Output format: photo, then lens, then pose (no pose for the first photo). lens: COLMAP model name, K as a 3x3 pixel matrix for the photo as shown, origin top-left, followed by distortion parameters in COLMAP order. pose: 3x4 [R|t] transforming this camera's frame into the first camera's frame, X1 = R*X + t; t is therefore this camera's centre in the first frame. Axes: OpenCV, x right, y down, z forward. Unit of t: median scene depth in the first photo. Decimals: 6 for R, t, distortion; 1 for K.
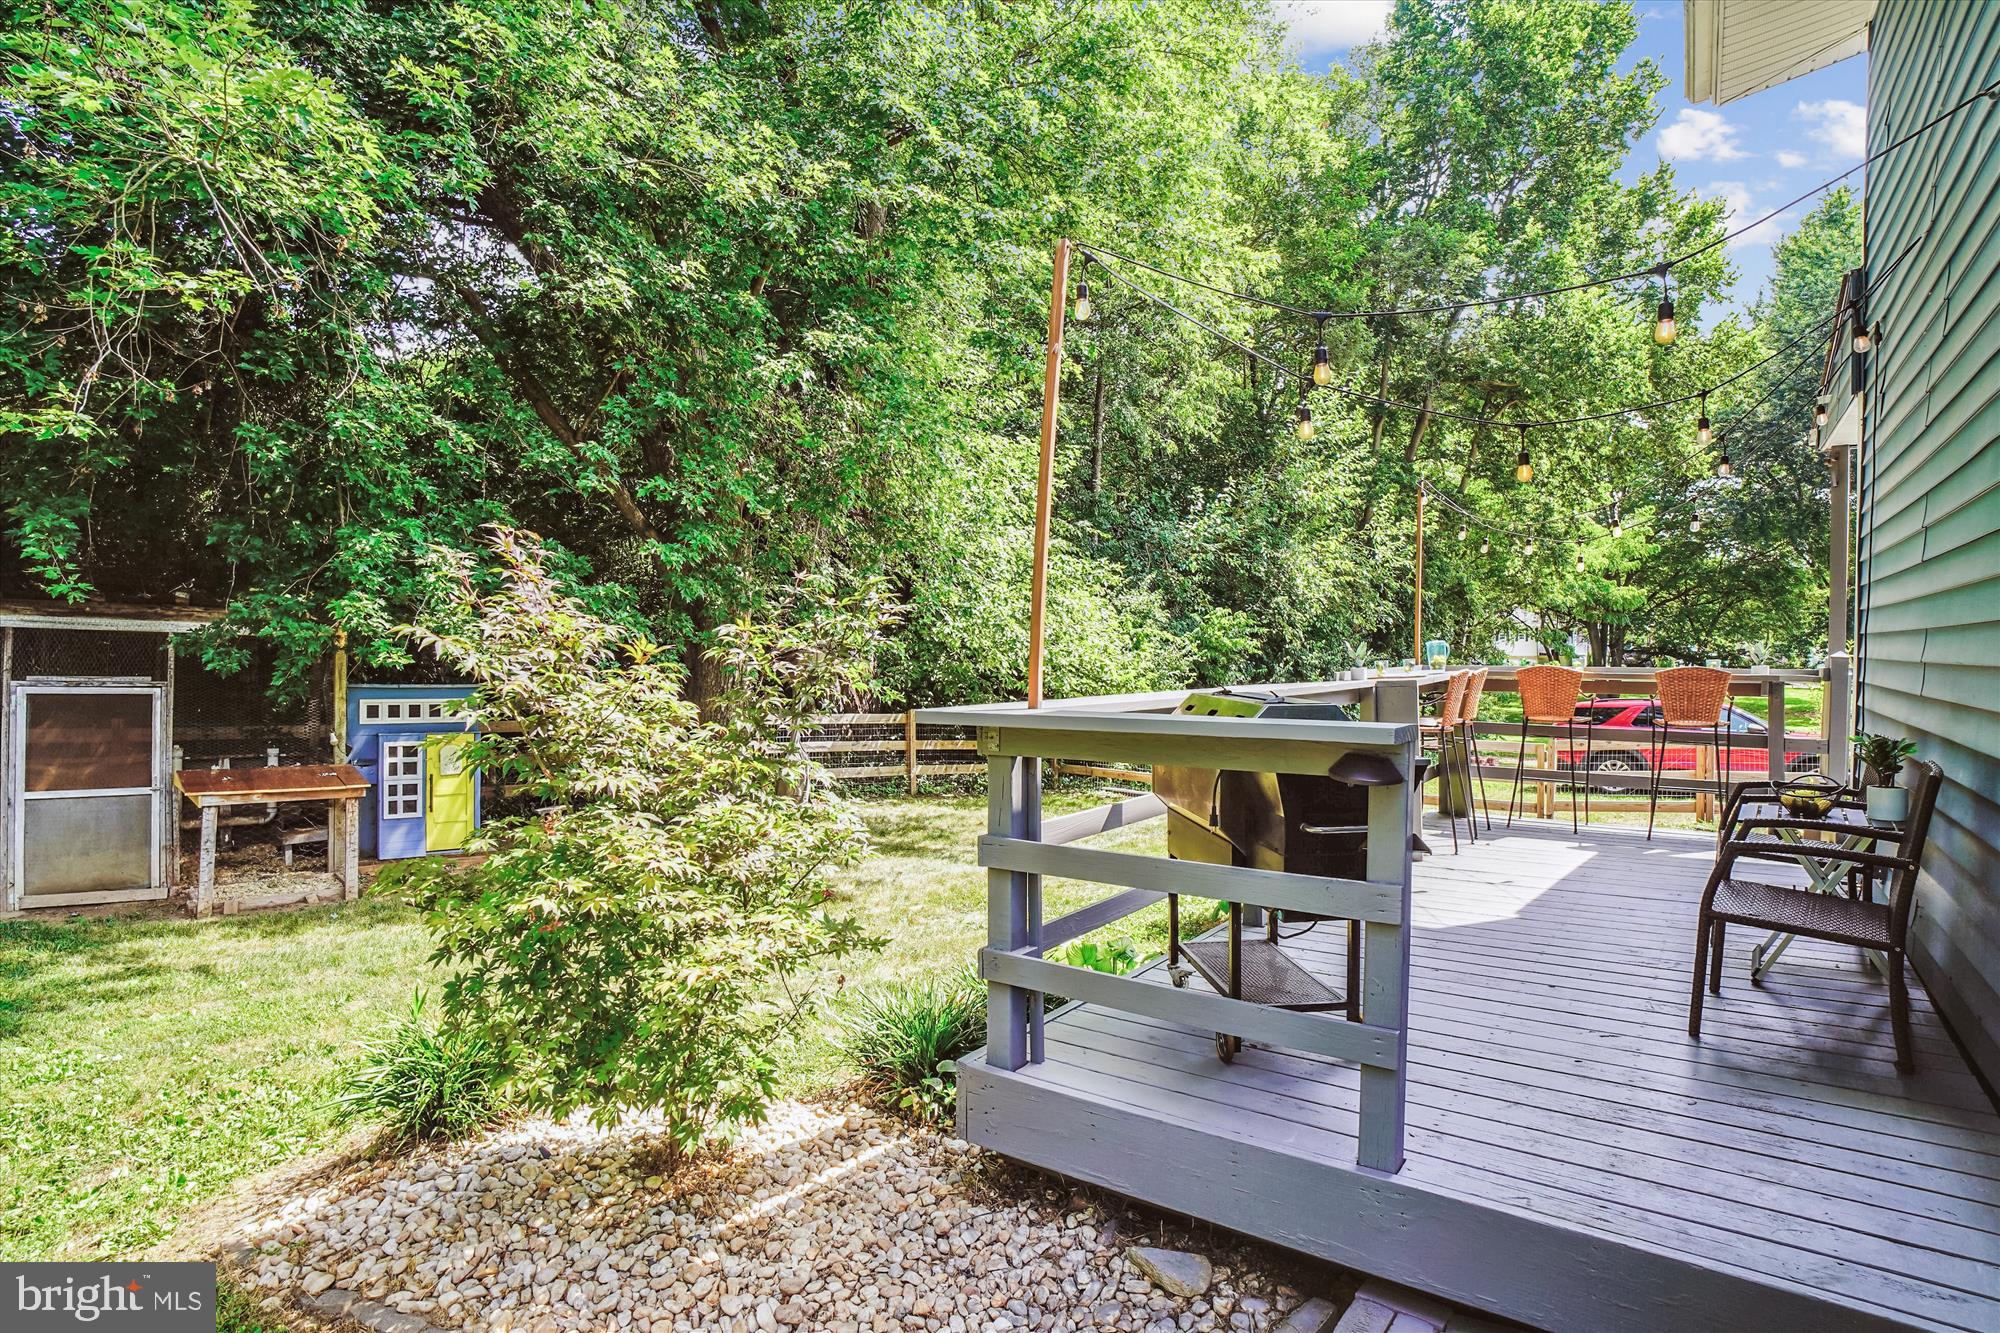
lens RADIAL K [[1059.0, 0, 1006.8], [0, 1059.0, 669.6], [0, 0, 1]] dist [-0.034152, 0.015953]
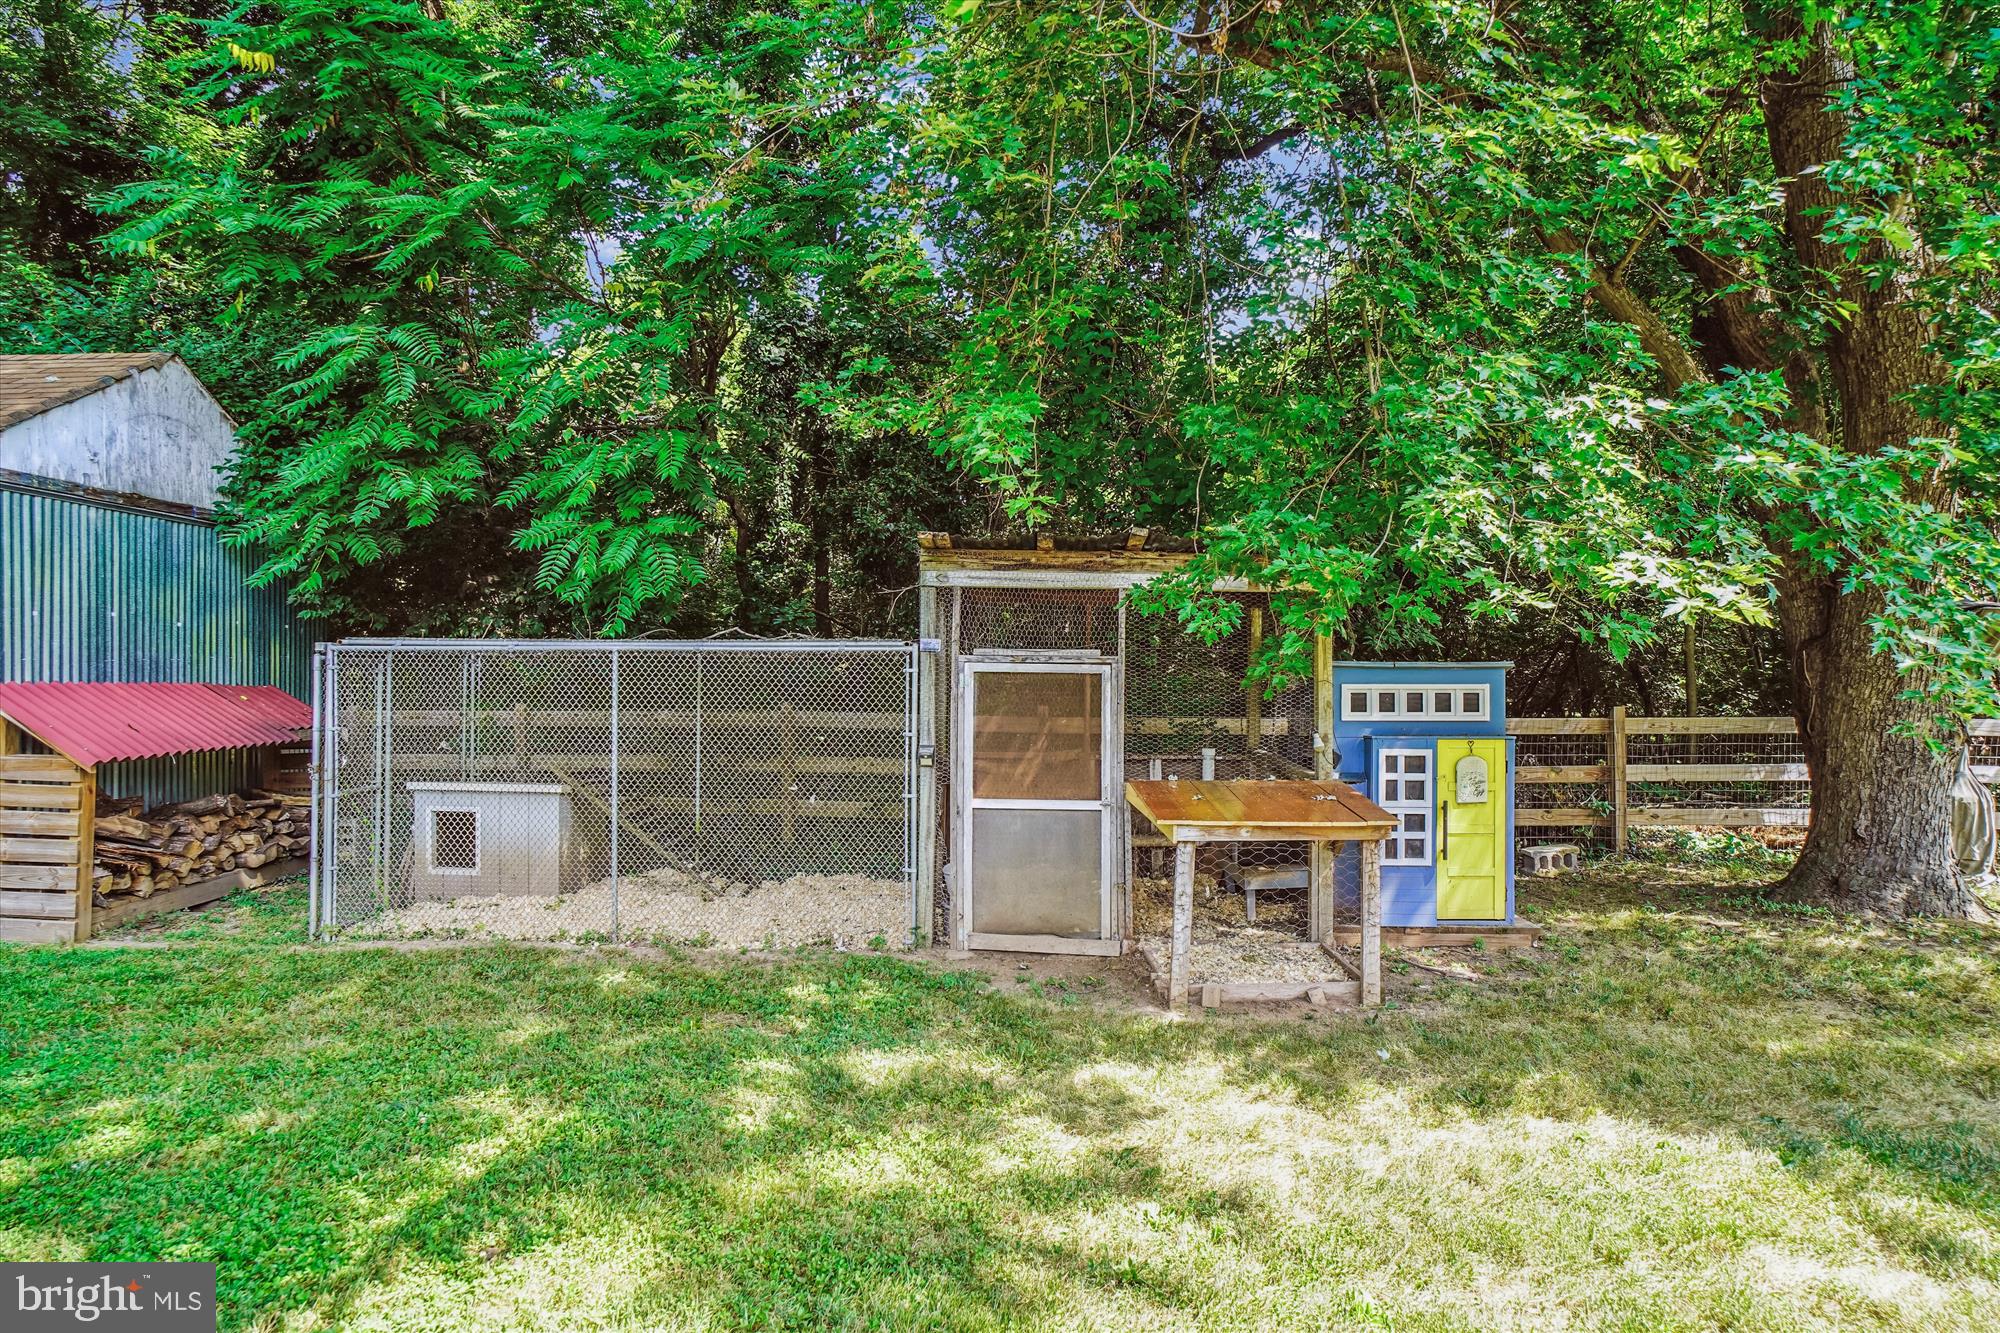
lens RADIAL K [[1059.0, 0, 1048.7], [0, 1059.0, 672.8], [0, 0, 1]] dist [-0.034152, 0.015953]
pose [[0.785058, -0.003502, -0.619412, -0.344129], [0.005996, 0.999980, 0.001945, 0.018799], [0.619393, -0.005241, 0.785064, 0.348460]]
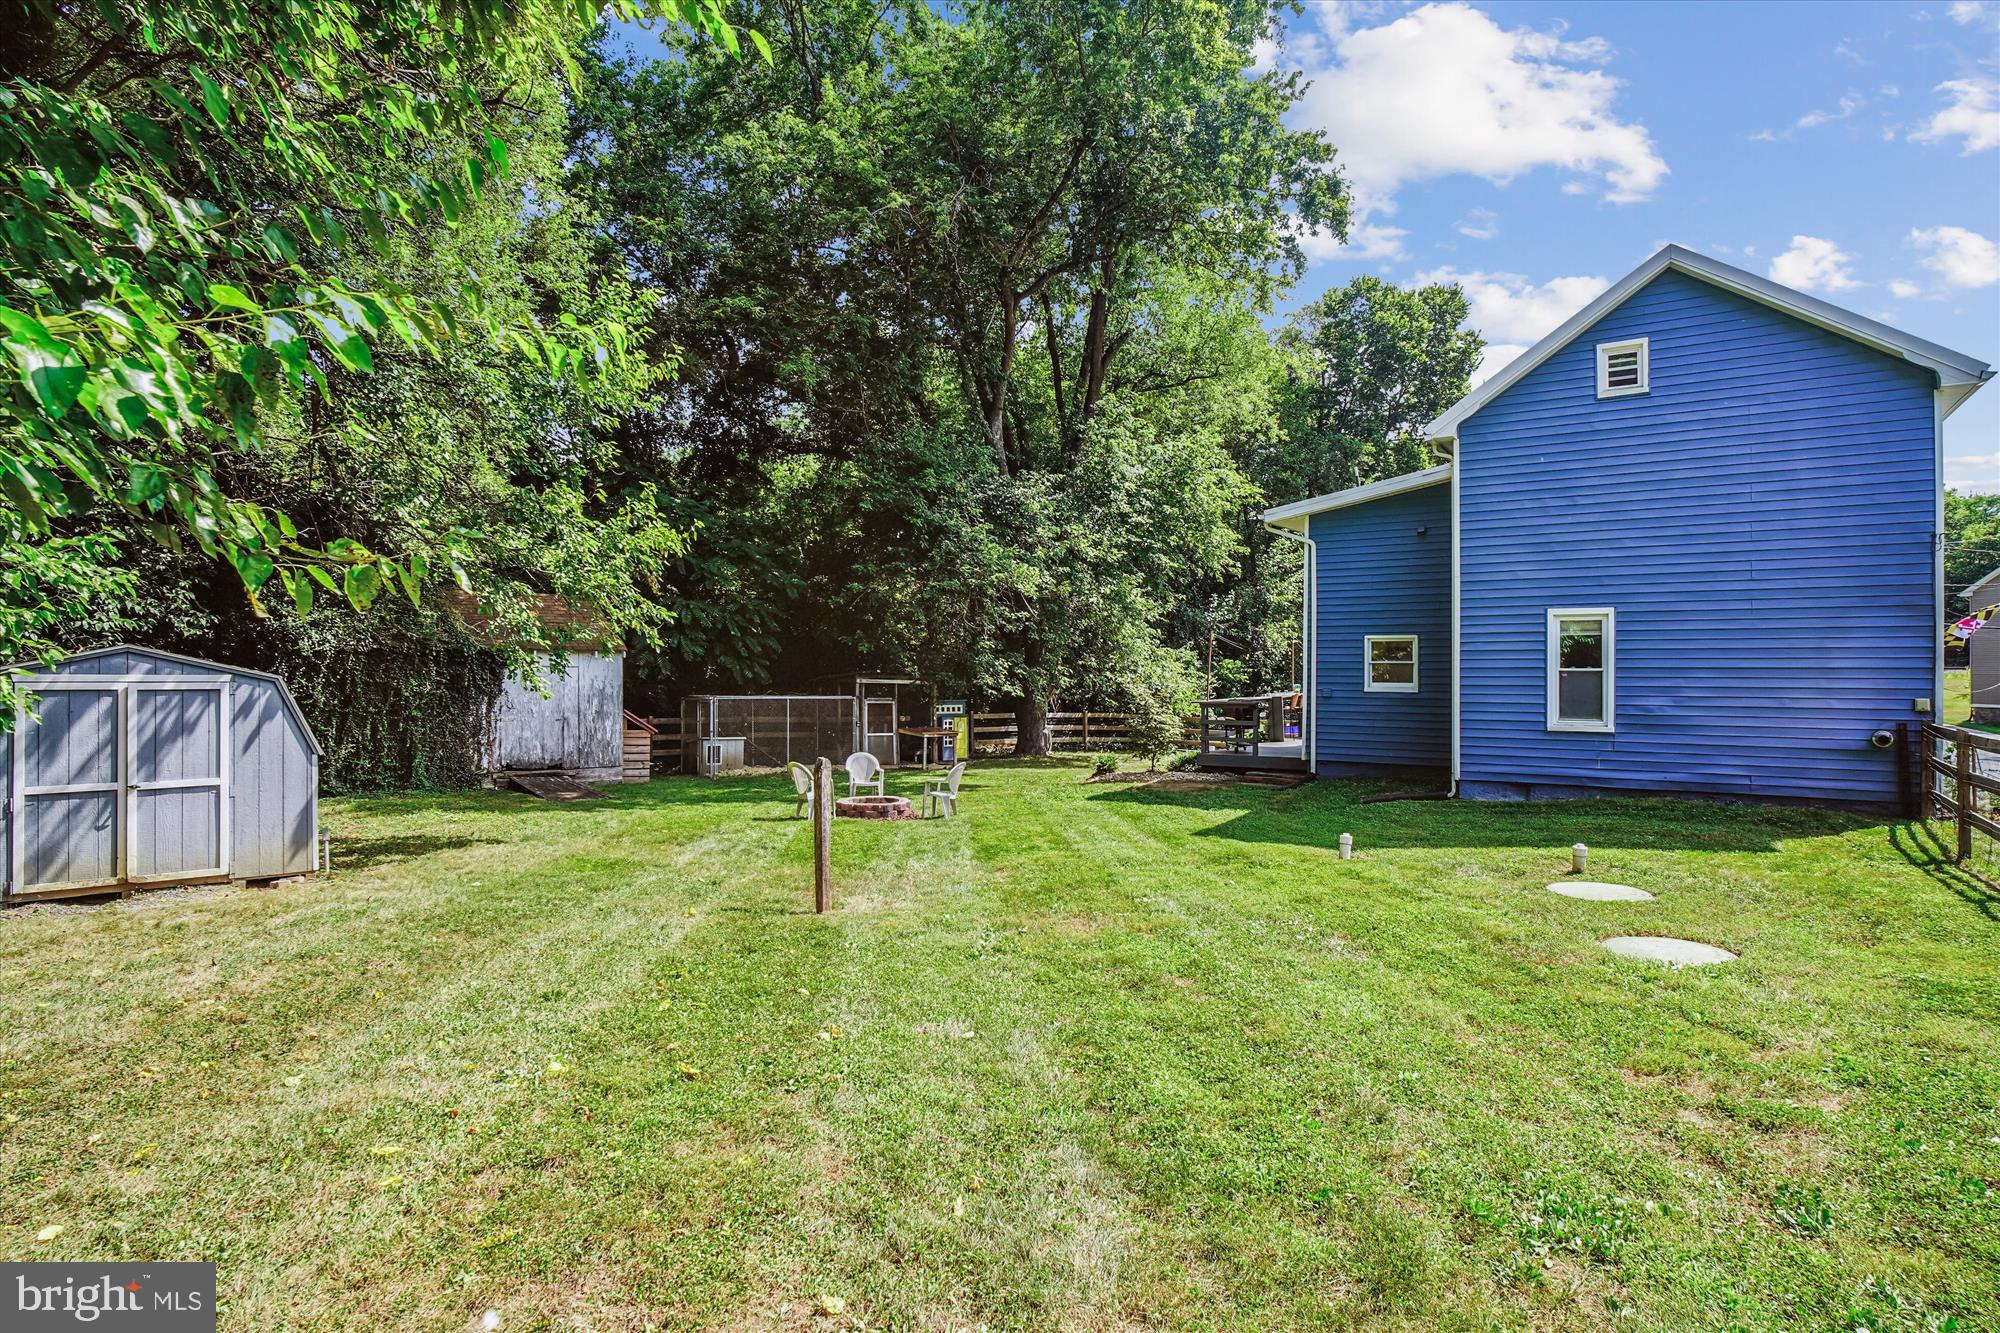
lens RADIAL K [[1059.0, 0, 1005.8], [0, 1059.0, 673.5], [0, 0, 1]] dist [-0.034152, 0.015953]
pose [[0.999951, -0.009441, -0.002885, -0.409859], [0.009403, 0.999872, -0.012923, -0.020039], [0.003006, 0.012895, 0.999912, -1.934441]]
